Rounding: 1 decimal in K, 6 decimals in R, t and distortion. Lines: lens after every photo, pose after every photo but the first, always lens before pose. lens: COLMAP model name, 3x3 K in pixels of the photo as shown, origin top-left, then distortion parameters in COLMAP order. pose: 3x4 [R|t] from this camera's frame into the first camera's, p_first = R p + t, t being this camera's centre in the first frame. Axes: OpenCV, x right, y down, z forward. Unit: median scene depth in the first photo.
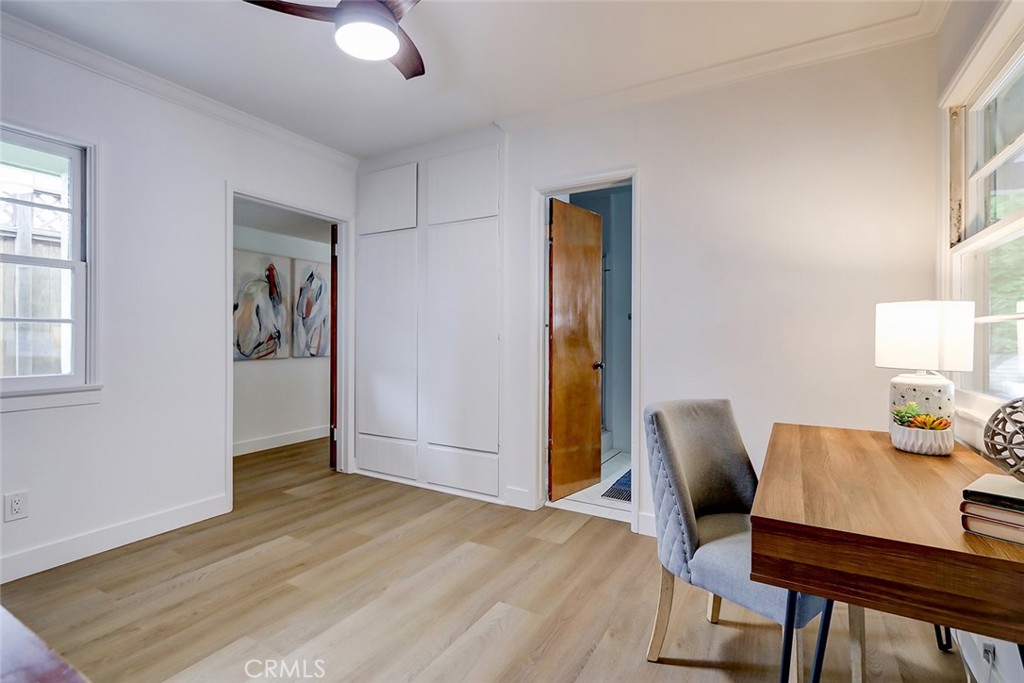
lens RADIAL K [[470.6, 0, 513.2], [0, 470.6, 342.0], [0, 0, 1]] dist [0.001968, 0.000136]
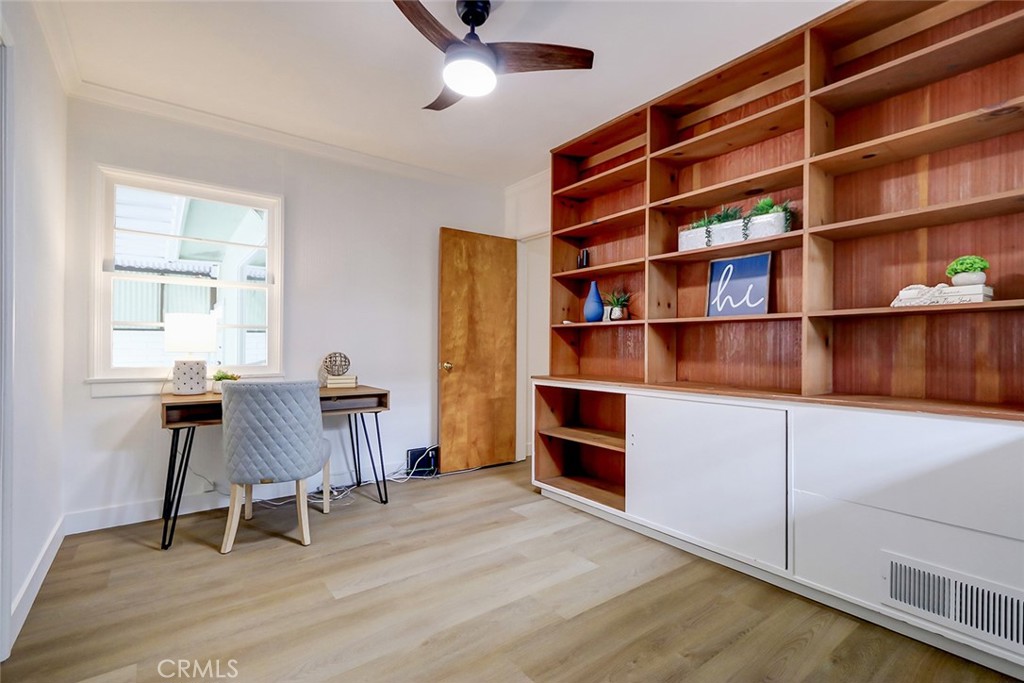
lens RADIAL K [[470.6, 0, 513.2], [0, 470.6, 342.0], [0, 0, 1]] dist [0.001968, 0.000136]
pose [[-0.921224, -0.003385, 0.389018, -0.763977], [-0.004349, 0.999989, -0.001597, 0.007480], [-0.389008, -0.003163, -0.921229, 1.779359]]
